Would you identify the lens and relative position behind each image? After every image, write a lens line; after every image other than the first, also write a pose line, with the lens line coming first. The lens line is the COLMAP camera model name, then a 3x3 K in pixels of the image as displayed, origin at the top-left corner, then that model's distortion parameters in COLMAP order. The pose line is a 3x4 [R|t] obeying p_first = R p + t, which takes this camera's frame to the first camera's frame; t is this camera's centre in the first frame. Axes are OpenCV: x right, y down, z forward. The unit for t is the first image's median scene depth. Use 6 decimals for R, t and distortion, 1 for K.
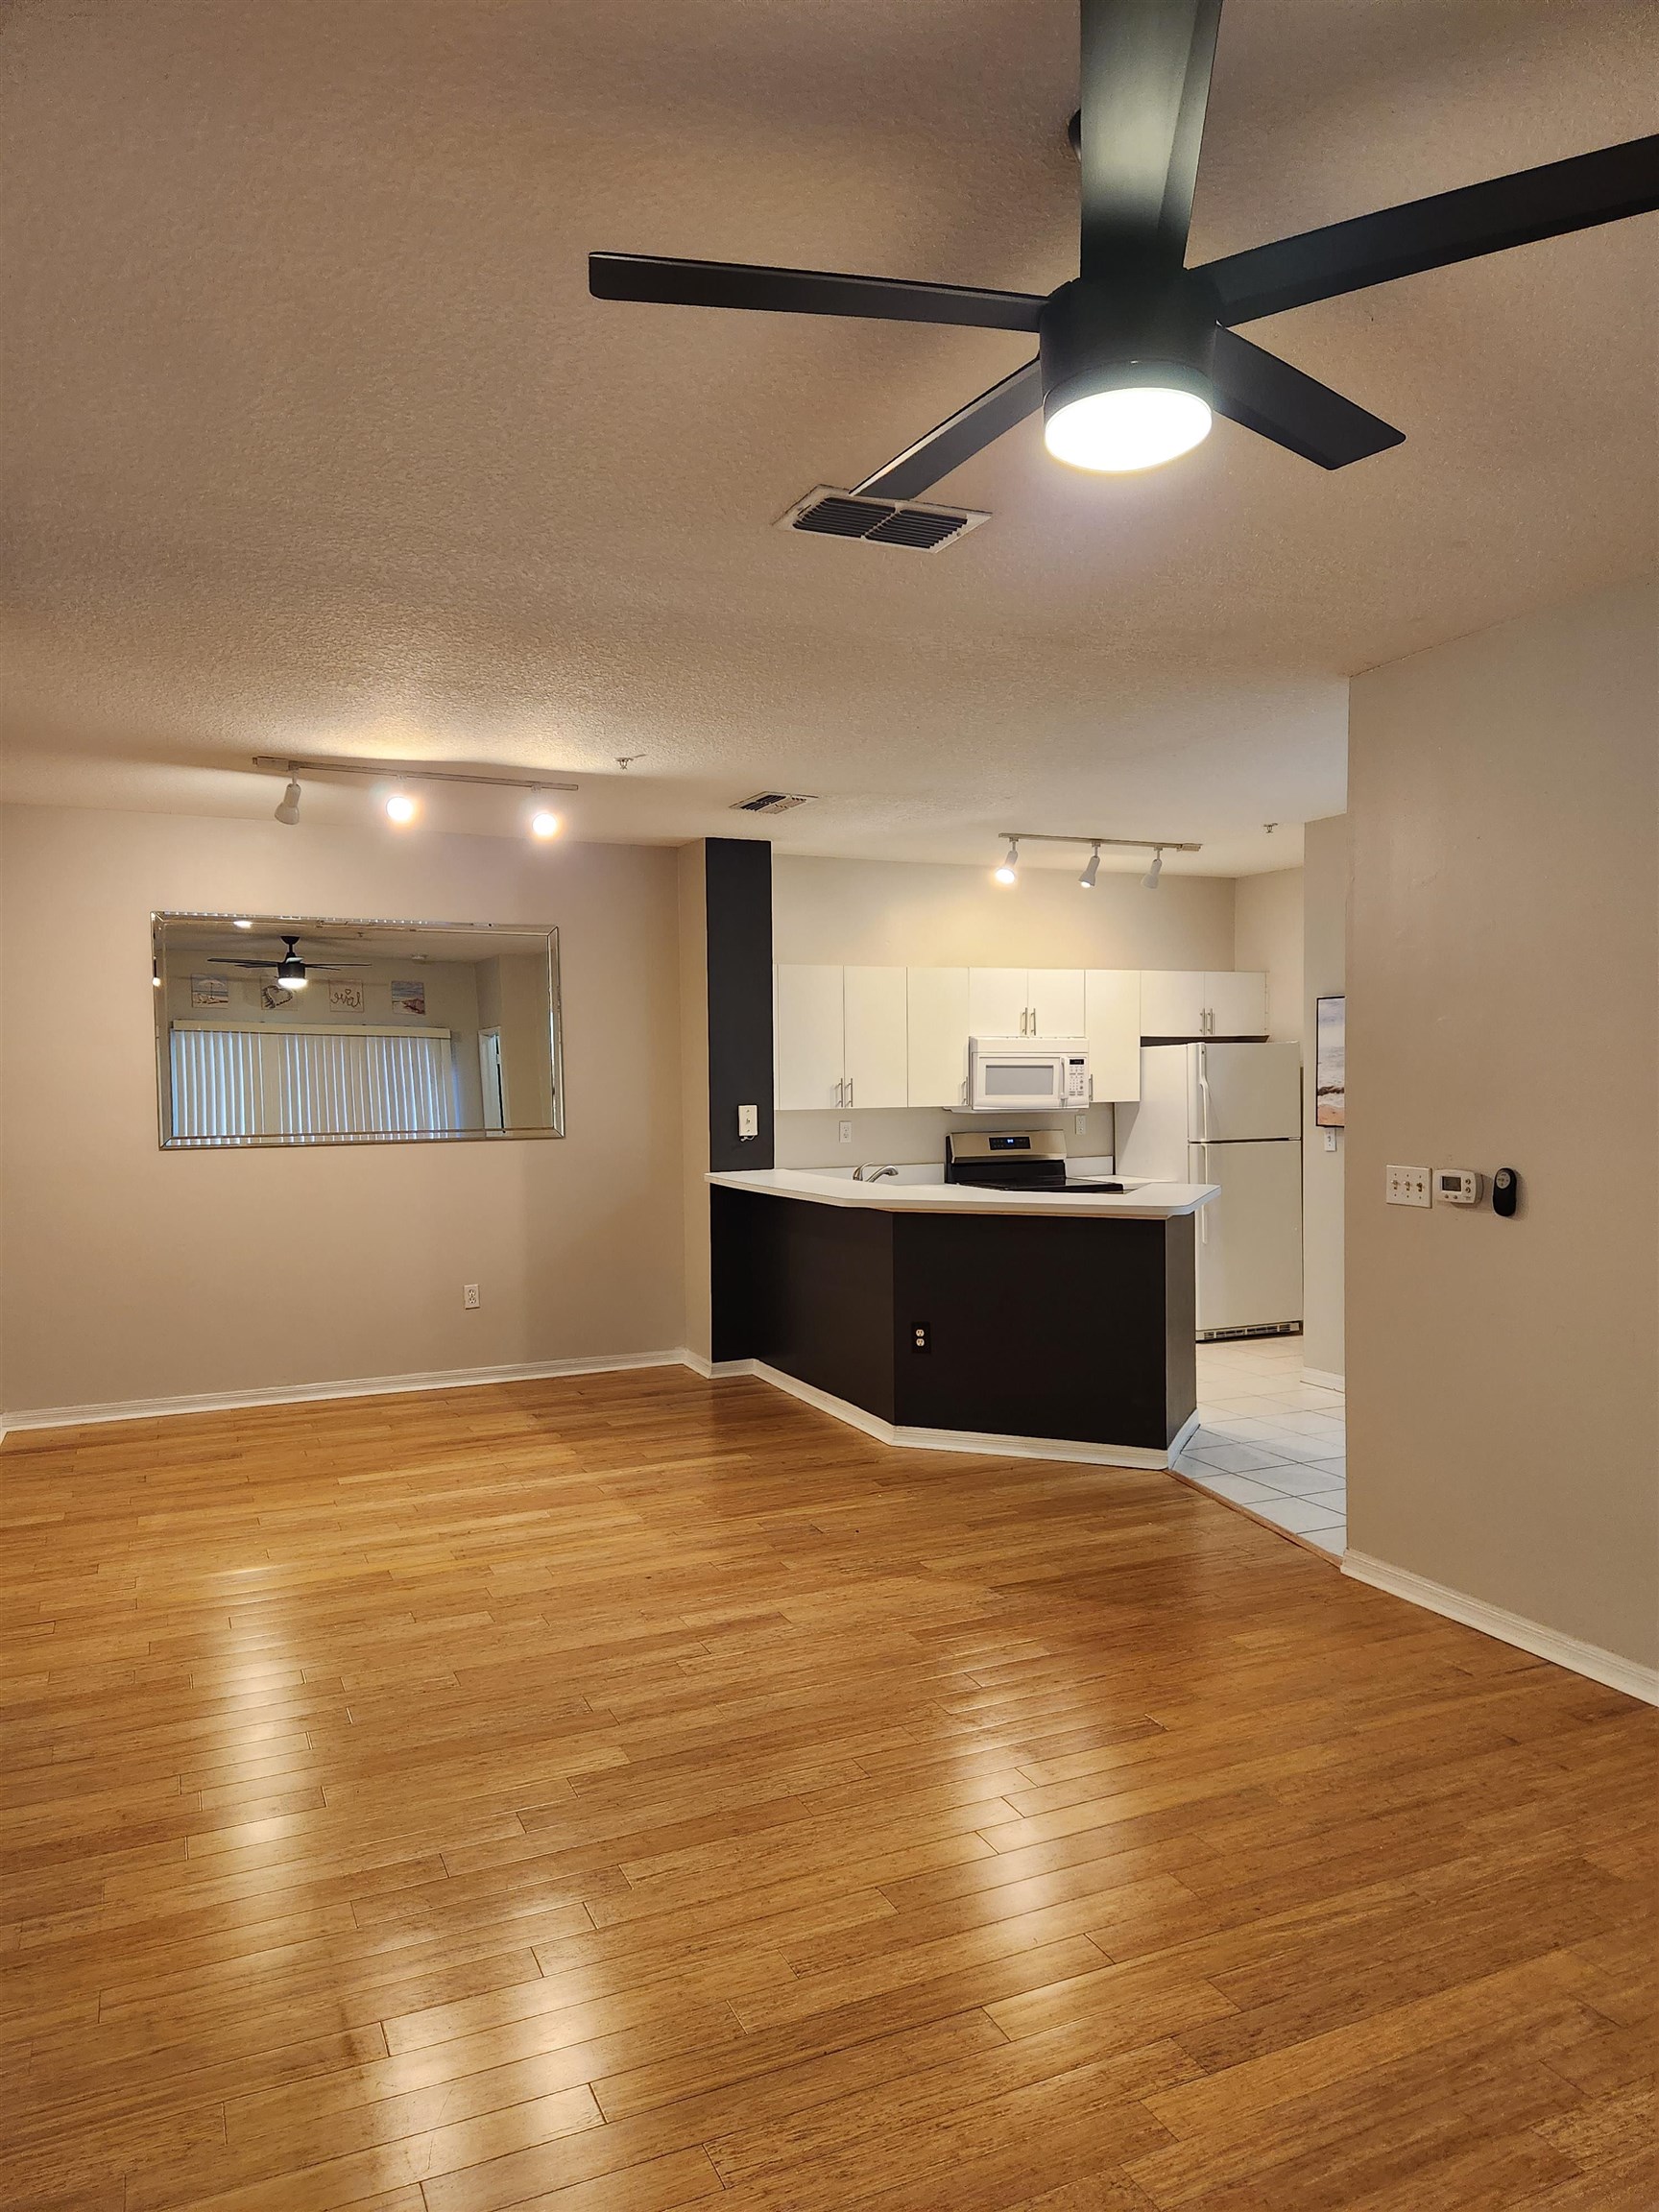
lens RADIAL K [[1486.2, 0, 823.9], [0, 1486.2, 1119.2], [0, 0, 1]] dist [0.079228, -0.072864]
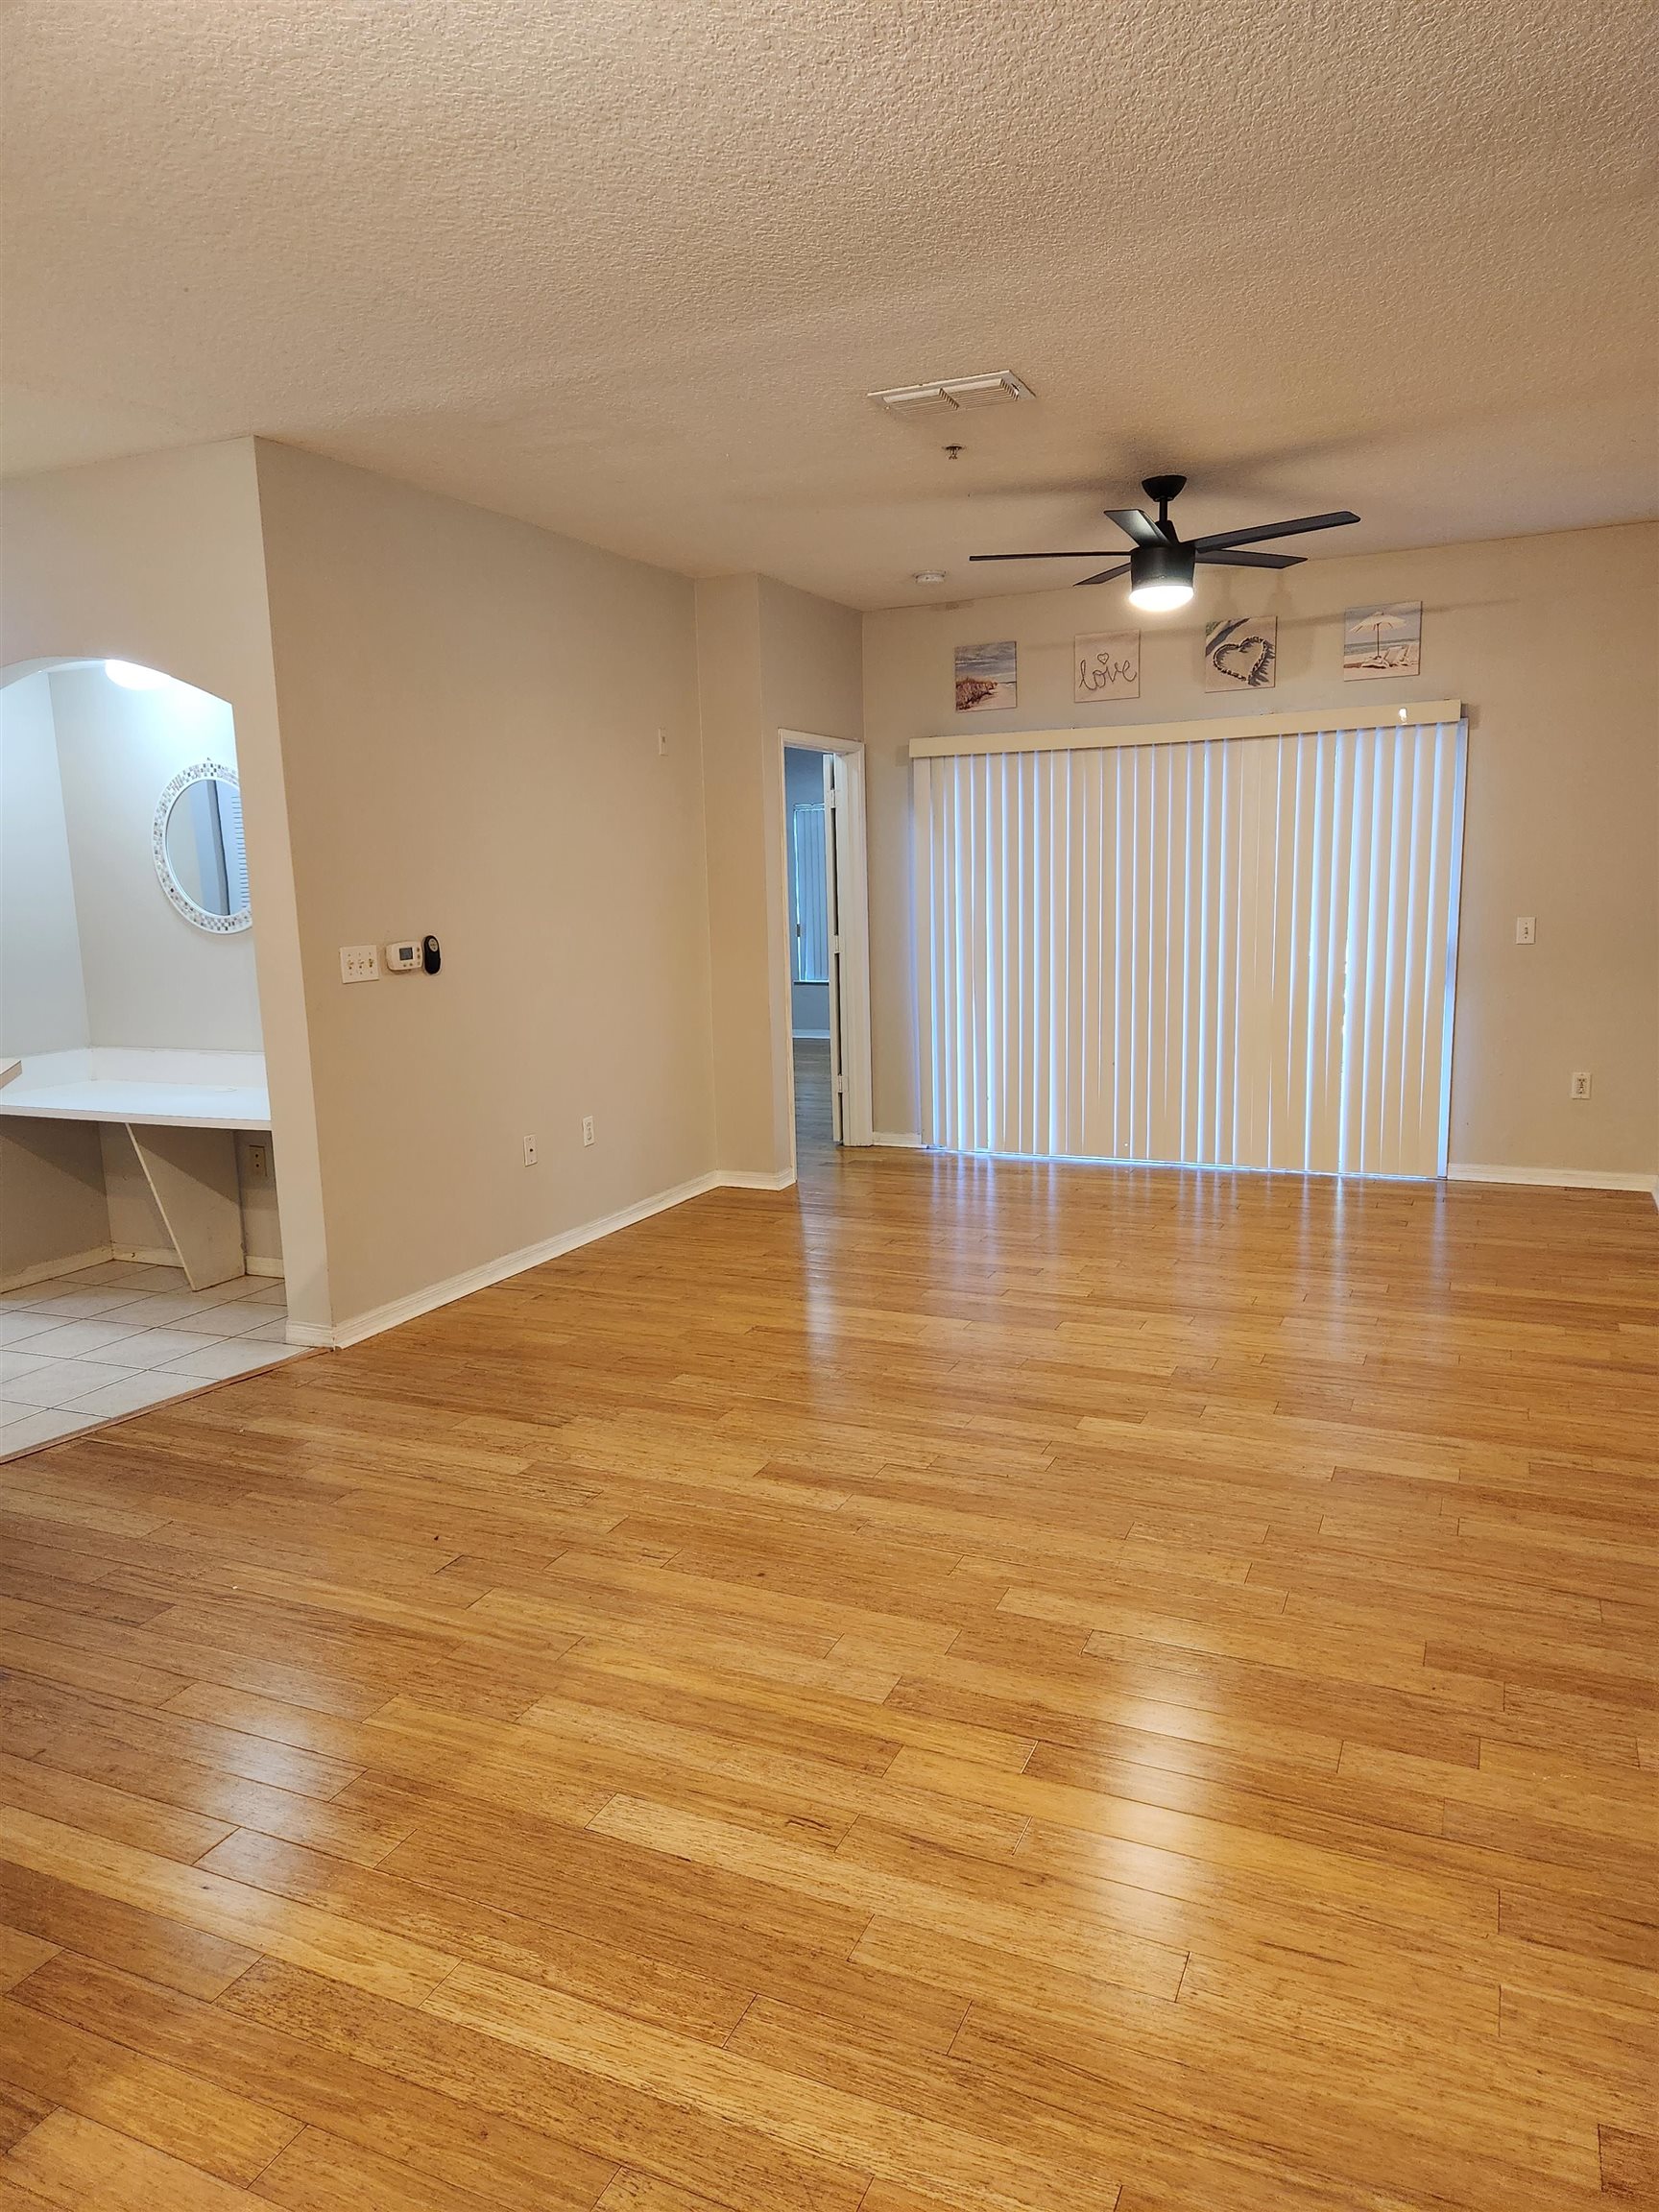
lens RADIAL K [[1486.2, 0, 826.0], [0, 1486.2, 1109.1], [0, 0, 1]] dist [0.079228, -0.072864]
pose [[-0.659350, -0.094849, 0.745830, -0.382329], [0.060958, 0.982000, 0.178773, -0.015250], [-0.749361, 0.163339, -0.641699, 0.841178]]
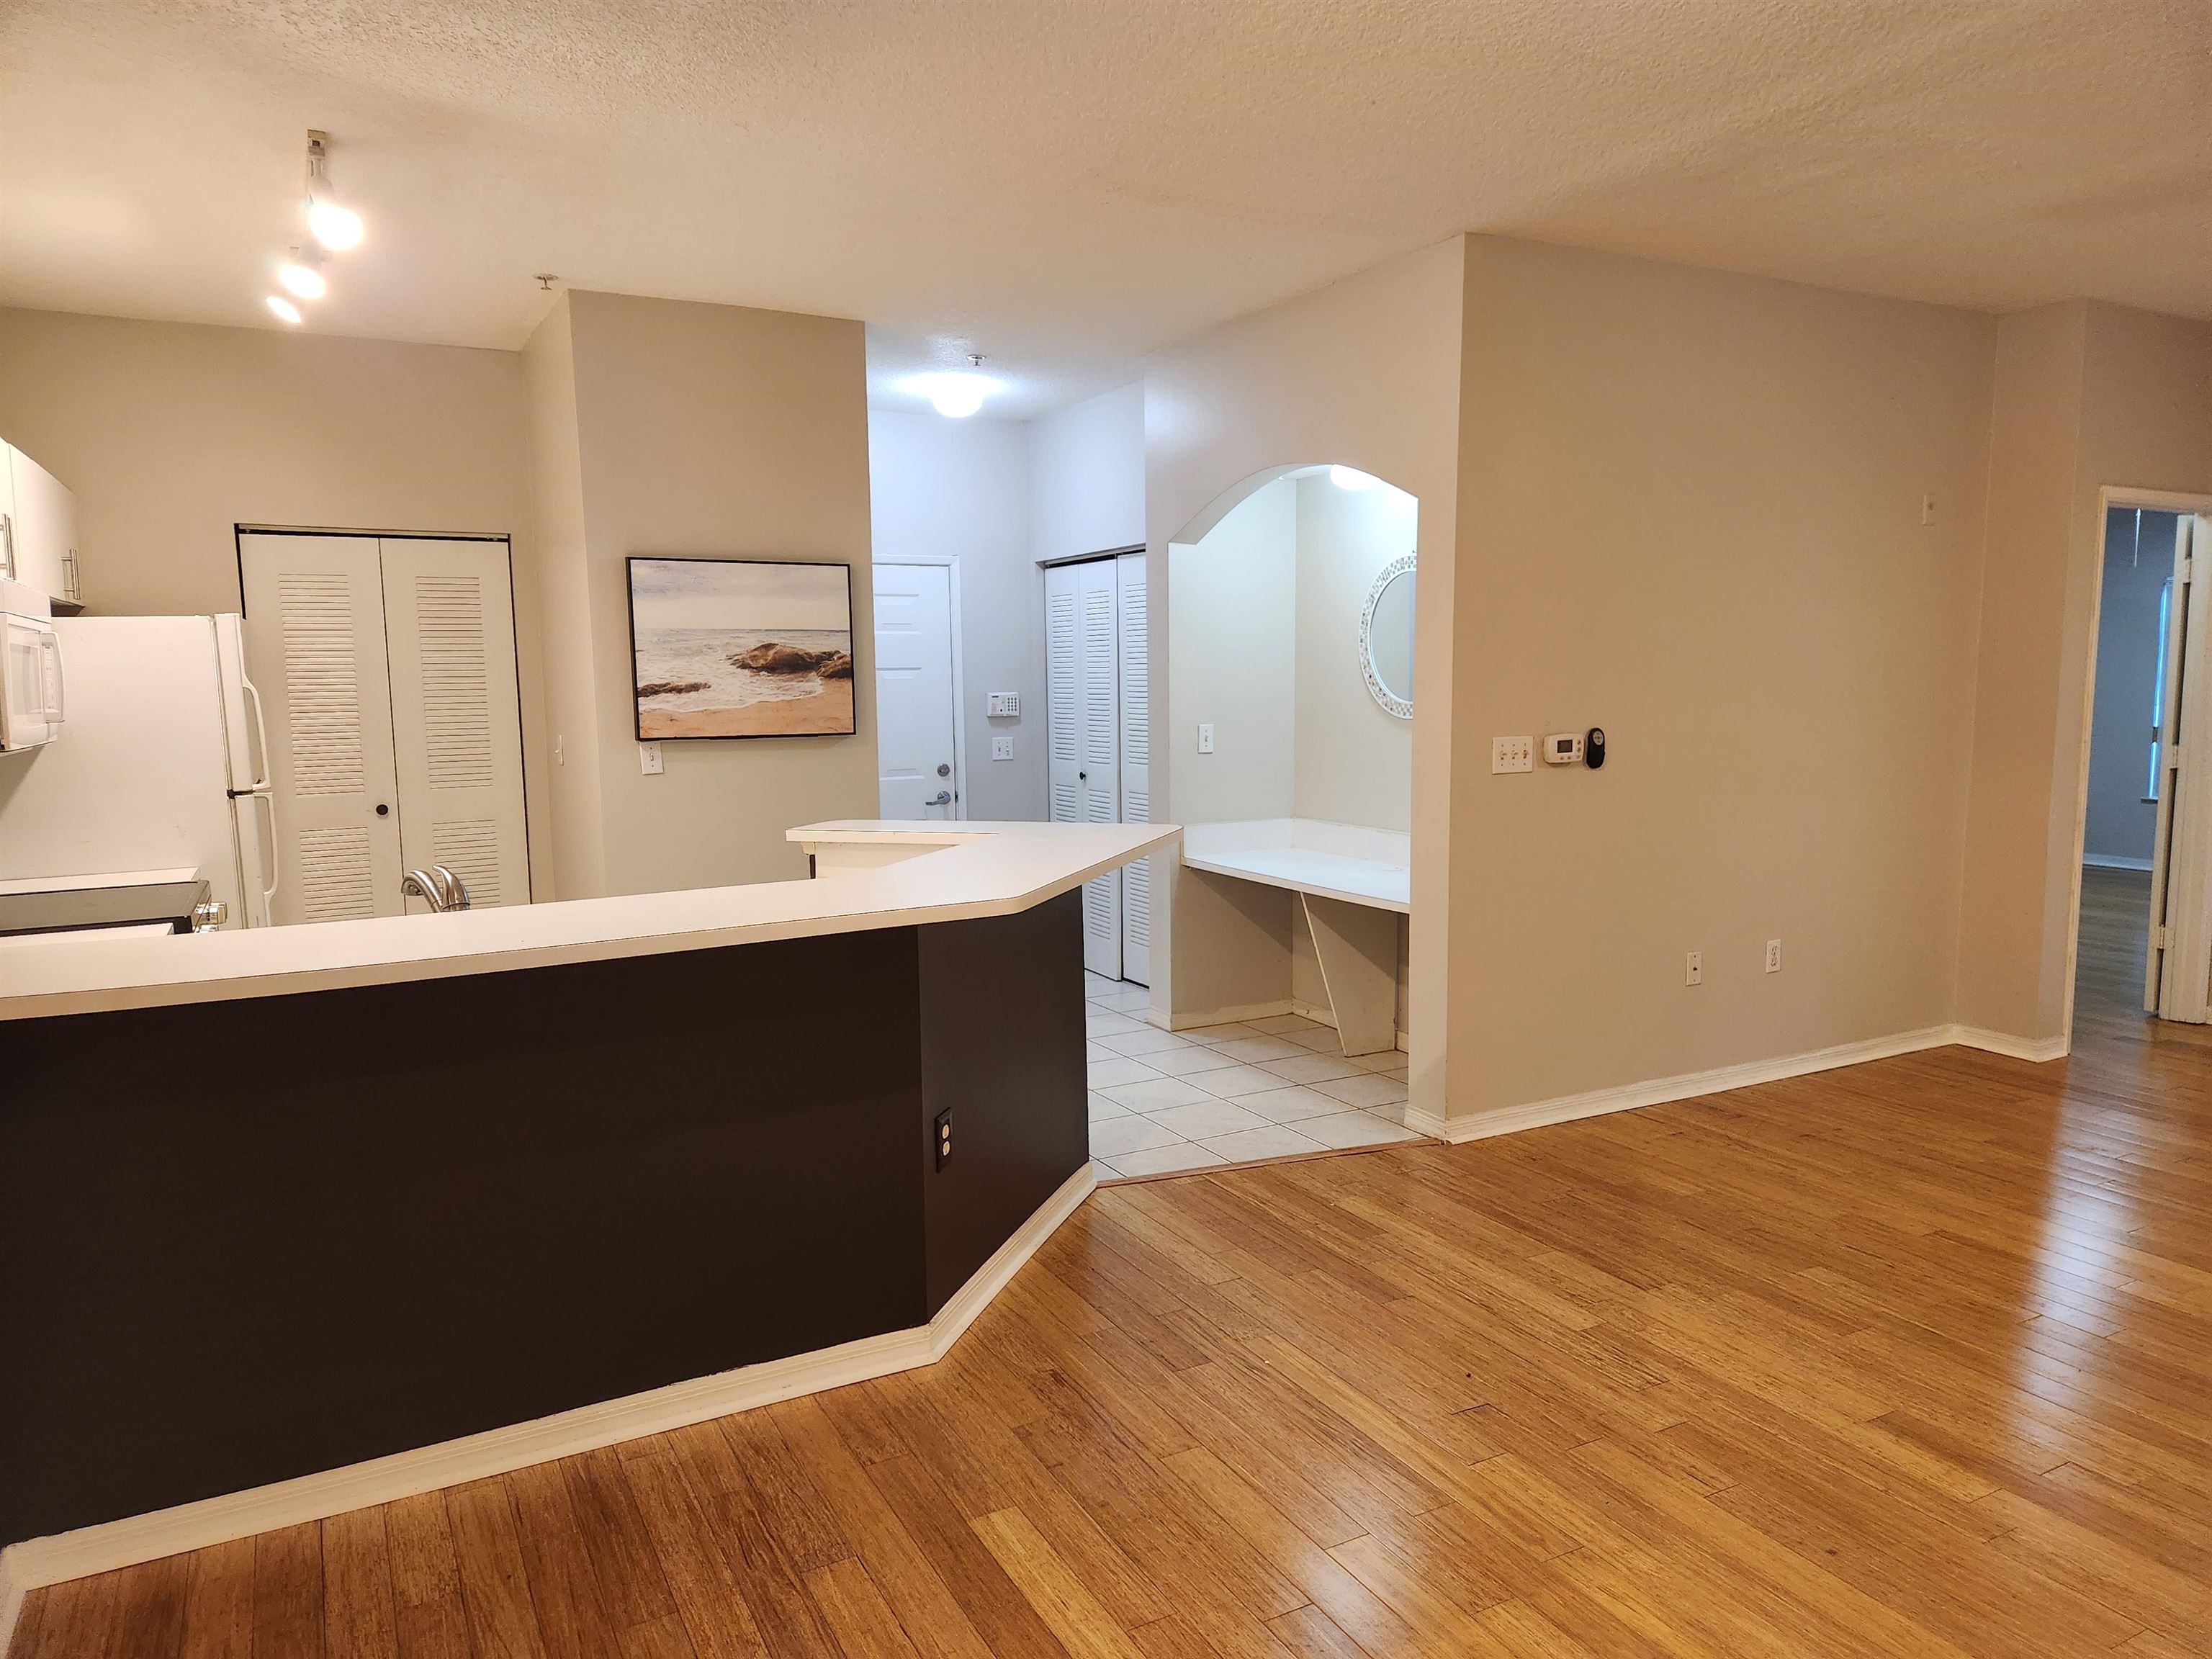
lens RADIAL K [[1486.2, 0, 1112.0], [0, 1486.2, 838.6], [0, 0, 1]] dist [0.079228, -0.072864]
pose [[-0.073590, -0.105250, 0.991719, -0.375710], [0.047021, 0.992943, 0.108869, -0.014884], [-0.996179, 0.054644, -0.068122, 0.780880]]
